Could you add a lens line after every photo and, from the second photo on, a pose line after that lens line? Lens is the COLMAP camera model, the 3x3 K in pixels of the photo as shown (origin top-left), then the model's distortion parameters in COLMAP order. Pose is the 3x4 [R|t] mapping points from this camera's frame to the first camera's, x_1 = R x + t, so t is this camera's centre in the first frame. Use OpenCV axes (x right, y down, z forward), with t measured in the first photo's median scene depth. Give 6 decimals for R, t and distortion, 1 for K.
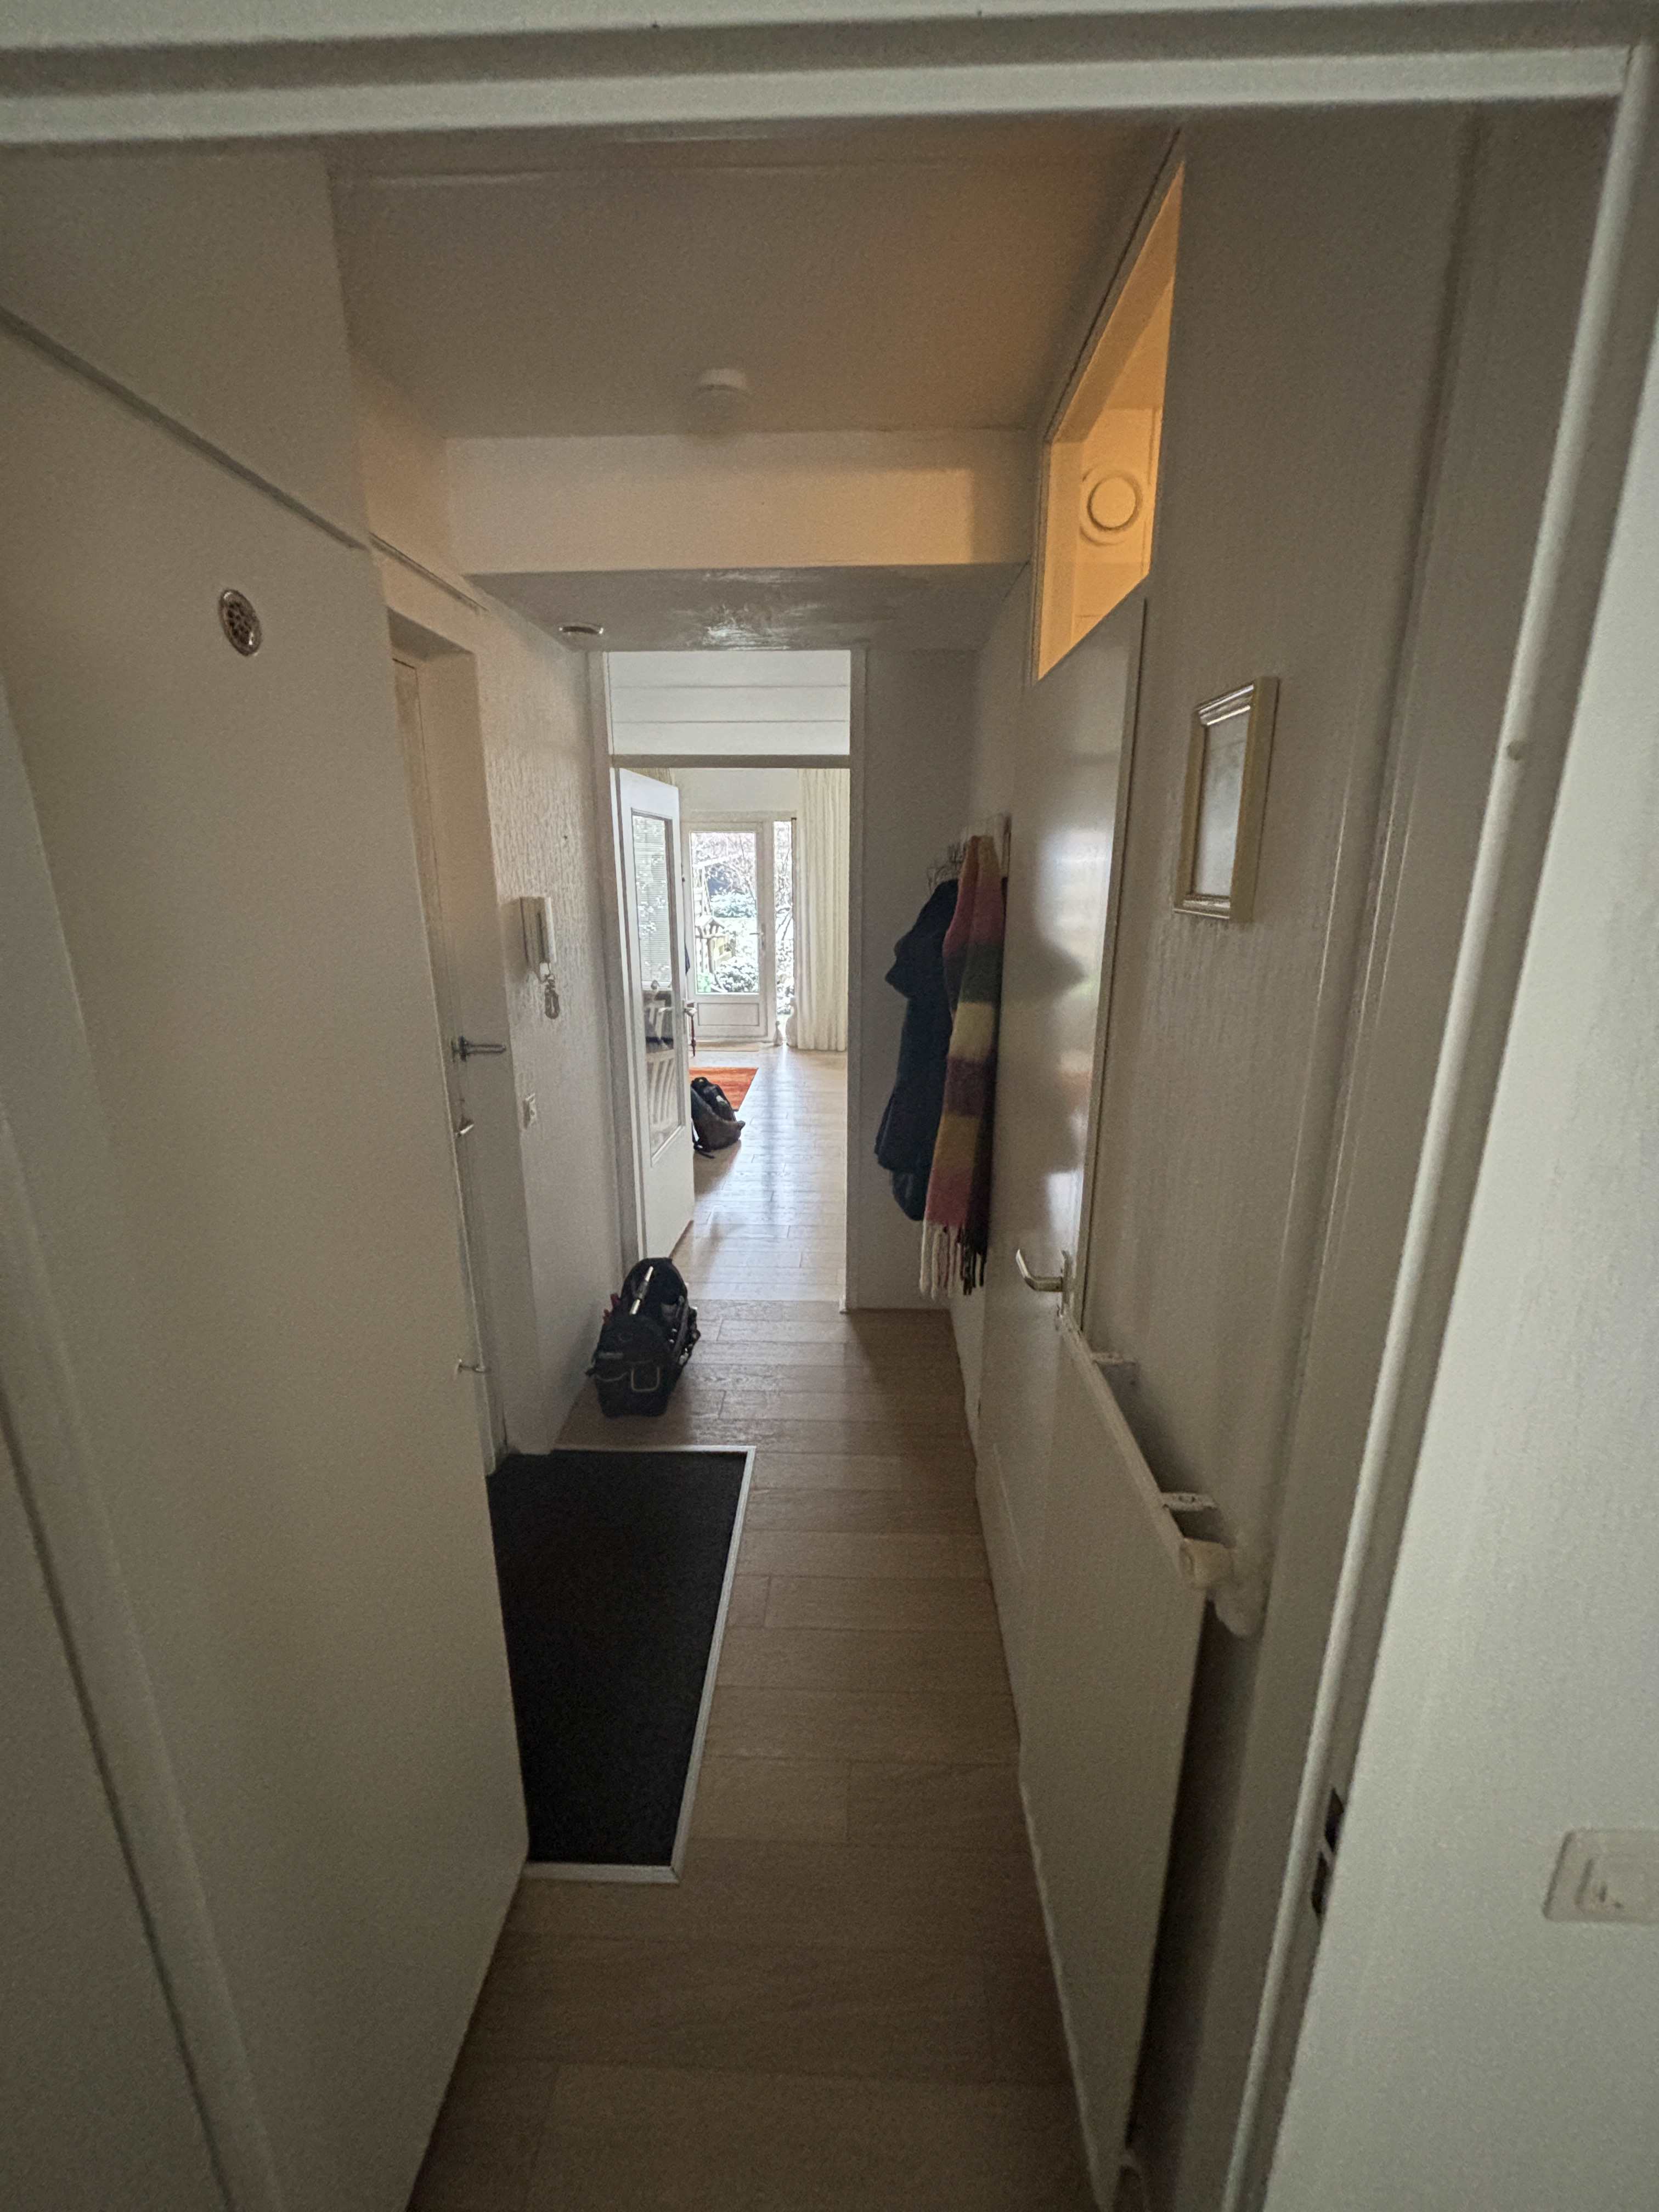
lens RADIAL K [[888.4, 0, 831.3], [0, 888.4, 1107.3], [0, 0, 1]] dist [-0.001001, -0.000072]
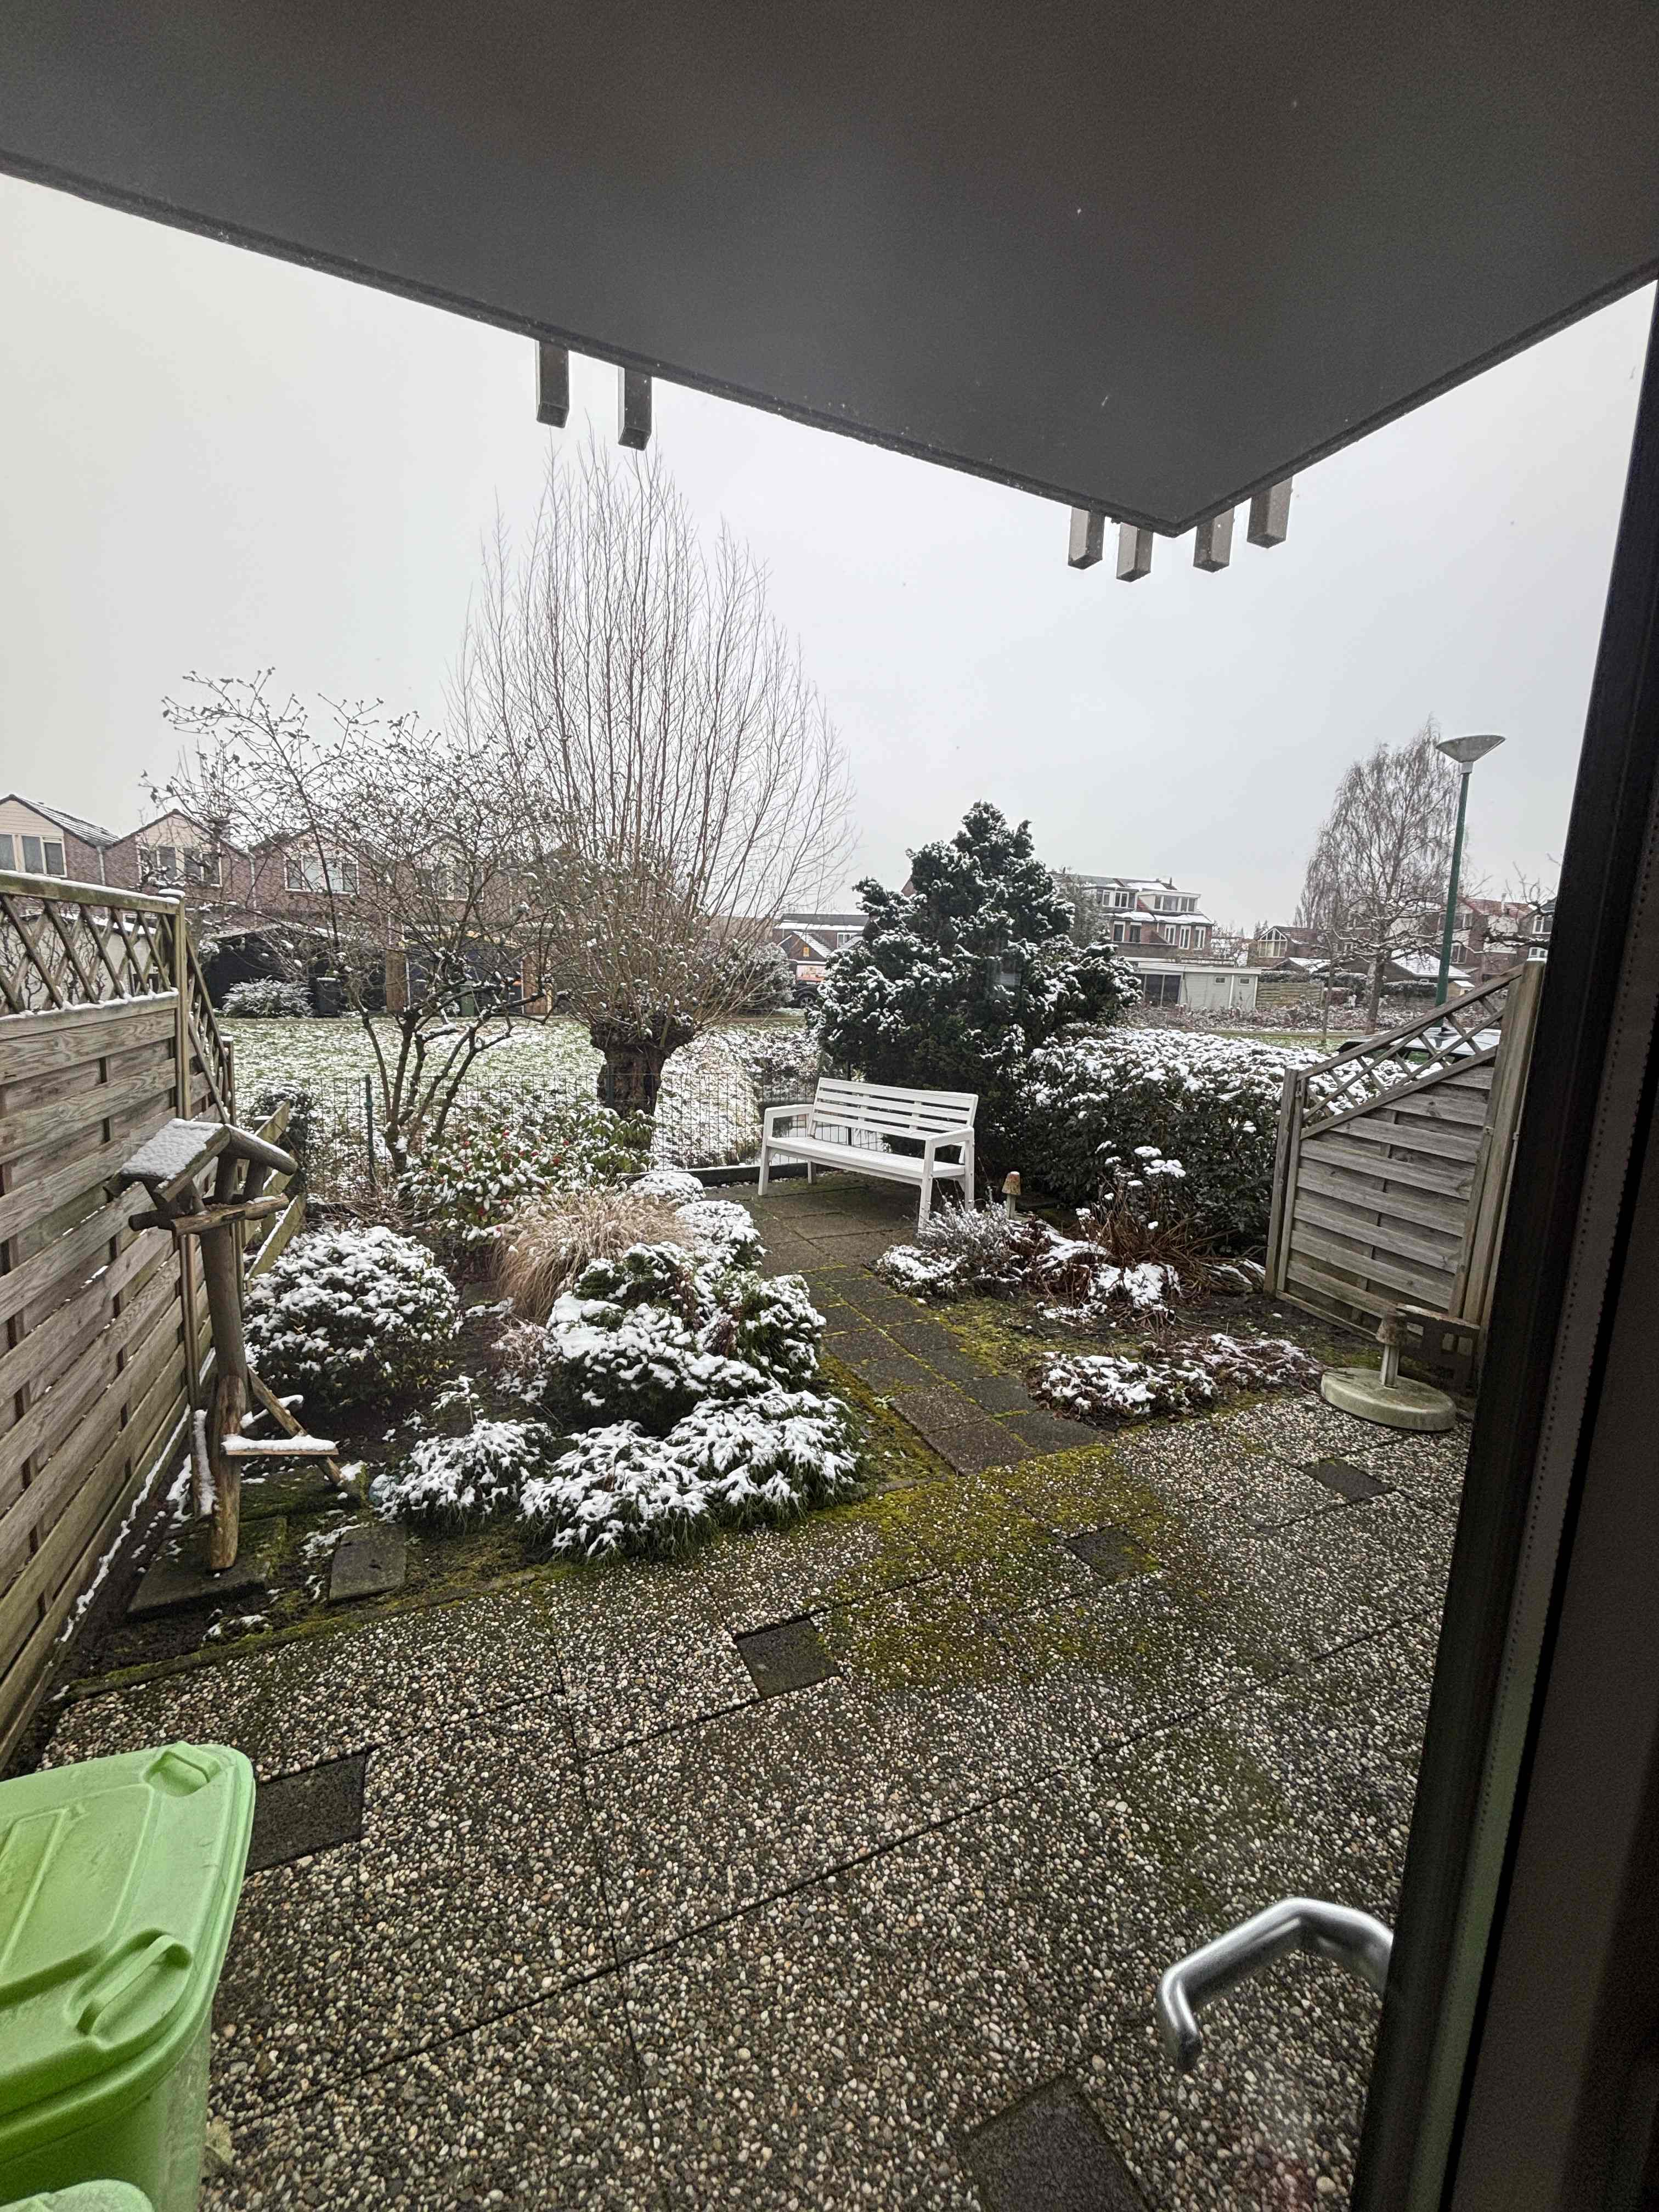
lens RADIAL K [[888.4, 0, 828.7], [0, 888.4, 1103.8], [0, 0, 1]] dist [-0.001001, -0.000072]
pose [[0.899994, -0.035915, 0.434421, -0.126200], [0.082011, 0.992754, -0.087828, -0.250833], [-0.428119, 0.114672, 0.896418, 0.974979]]
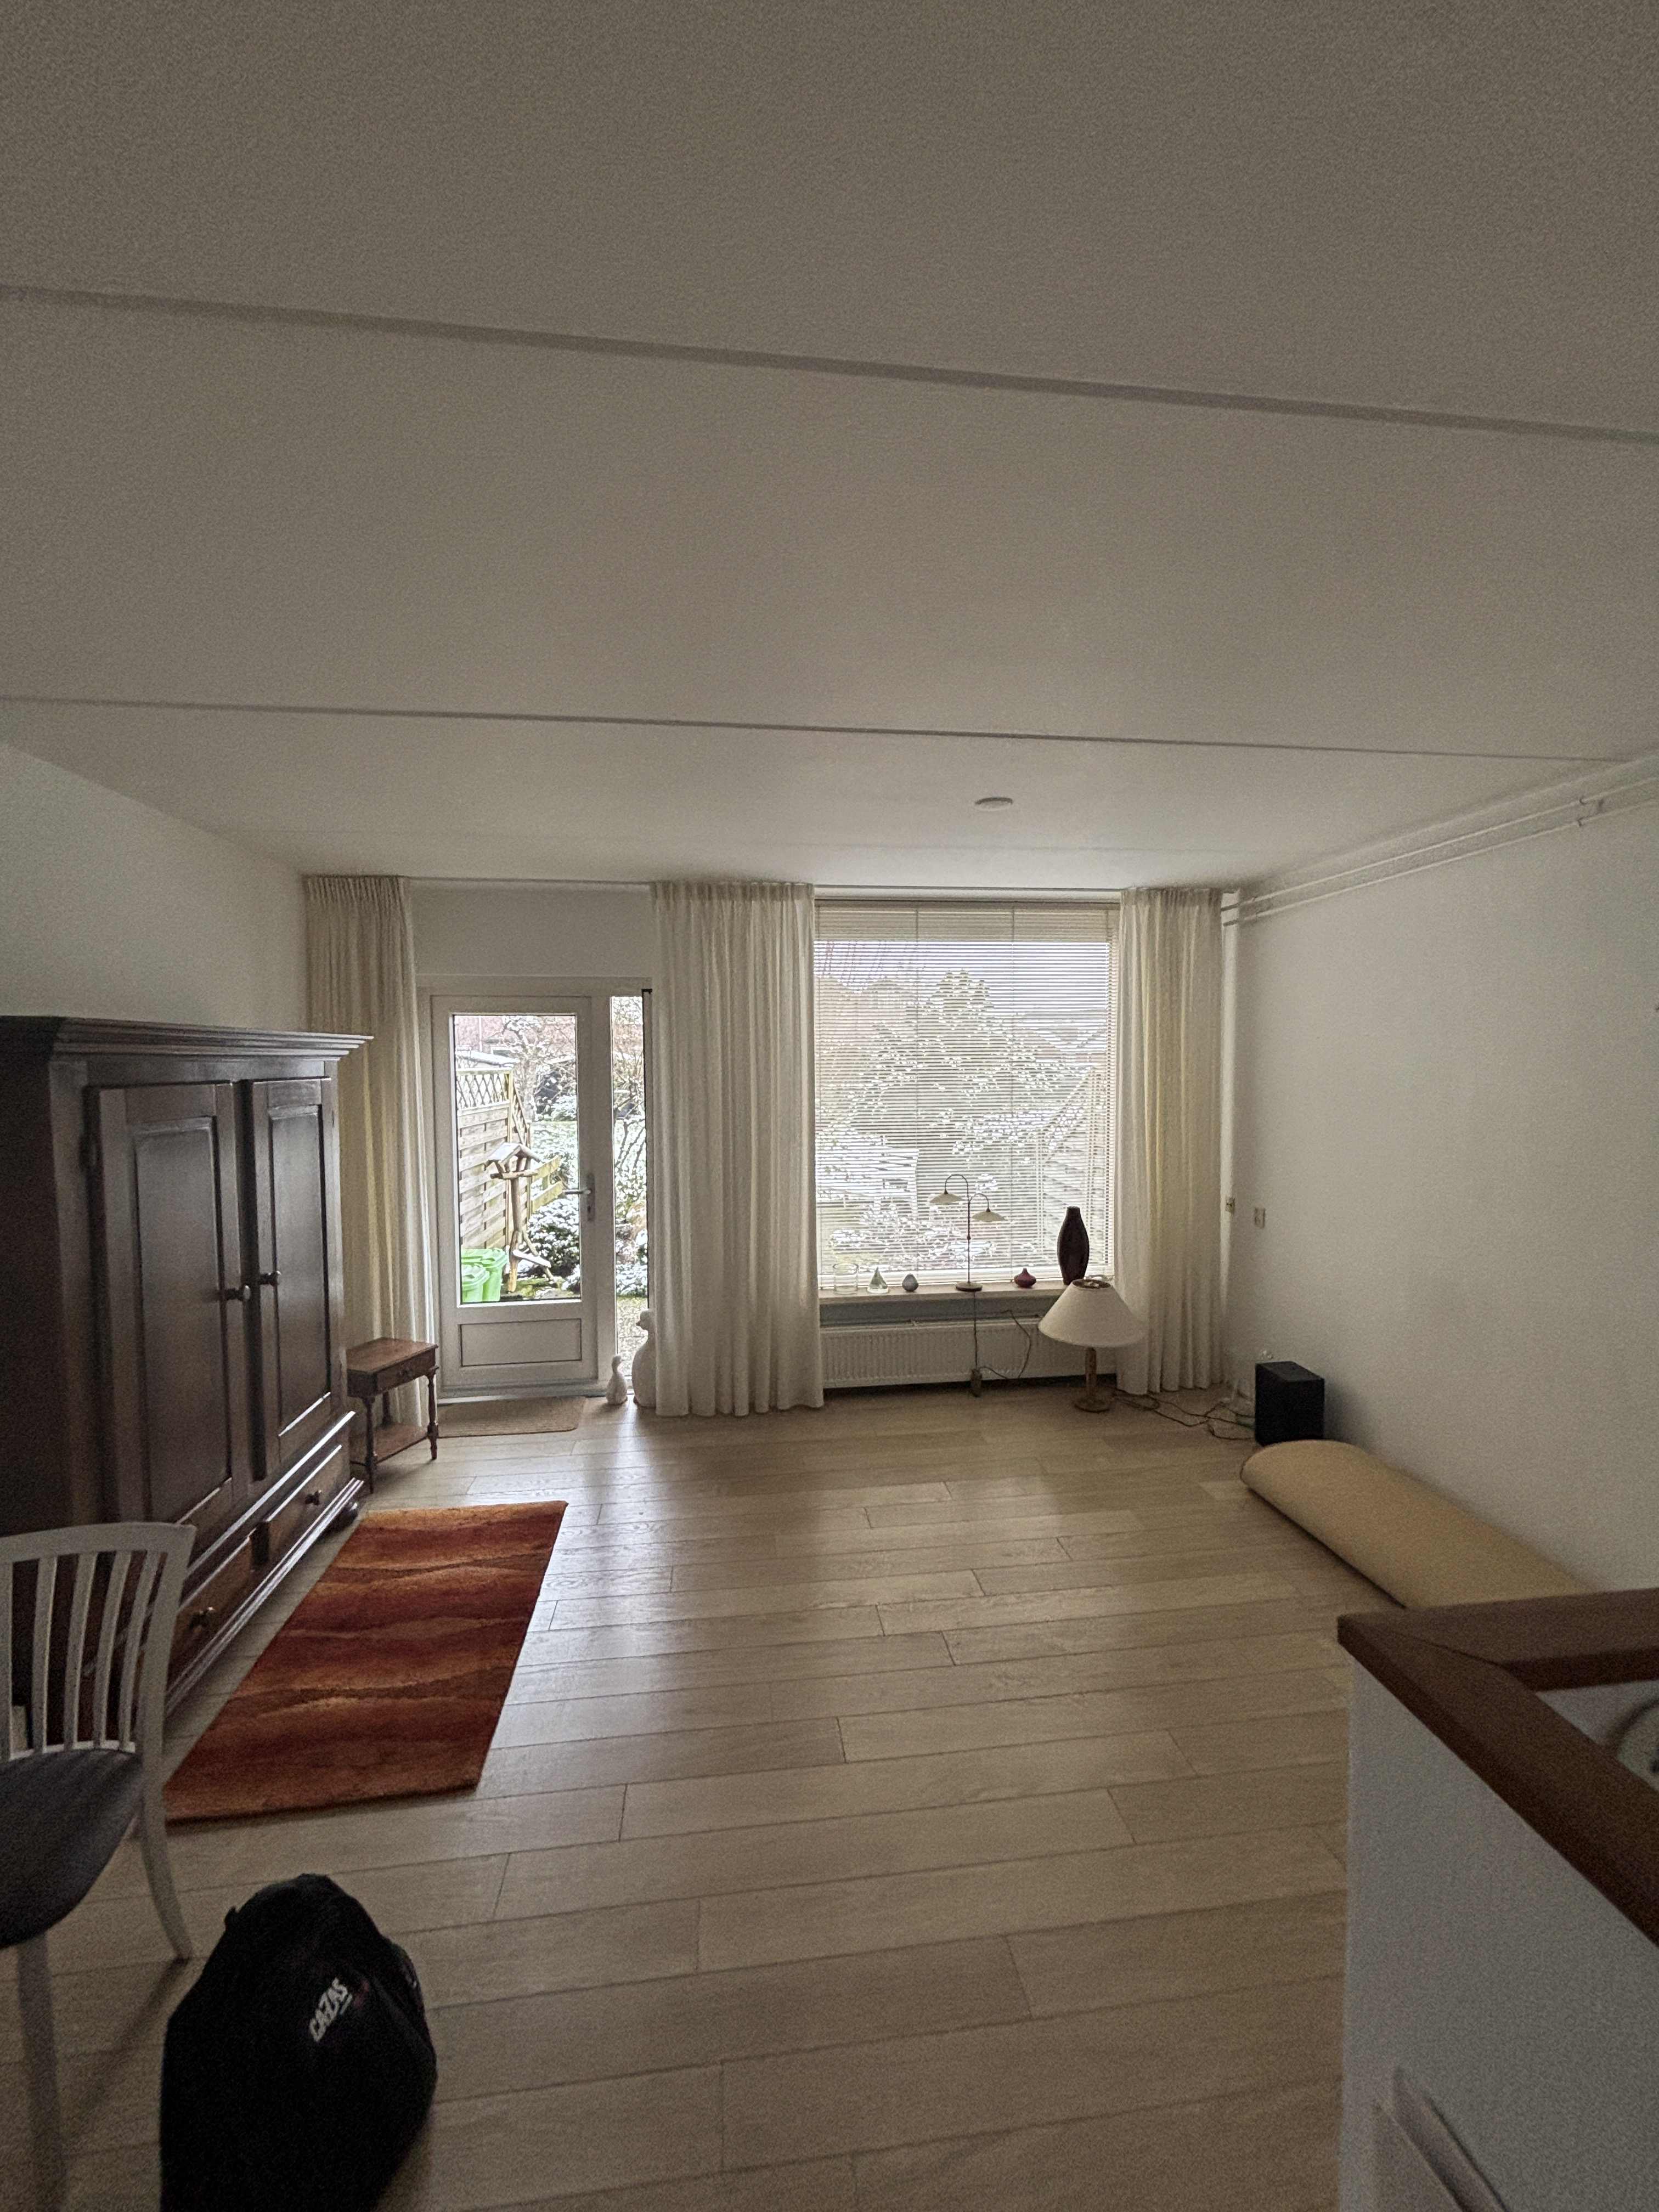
lens RADIAL K [[888.4, 0, 828.1], [0, 888.4, 1103.0], [0, 0, 1]] dist [-0.001001, -0.000072]
pose [[0.987529, -0.010245, 0.157107, -0.017391], [0.044431, 0.975455, -0.215671, -0.123962], [-0.151041, 0.219961, 0.963745, 0.434205]]
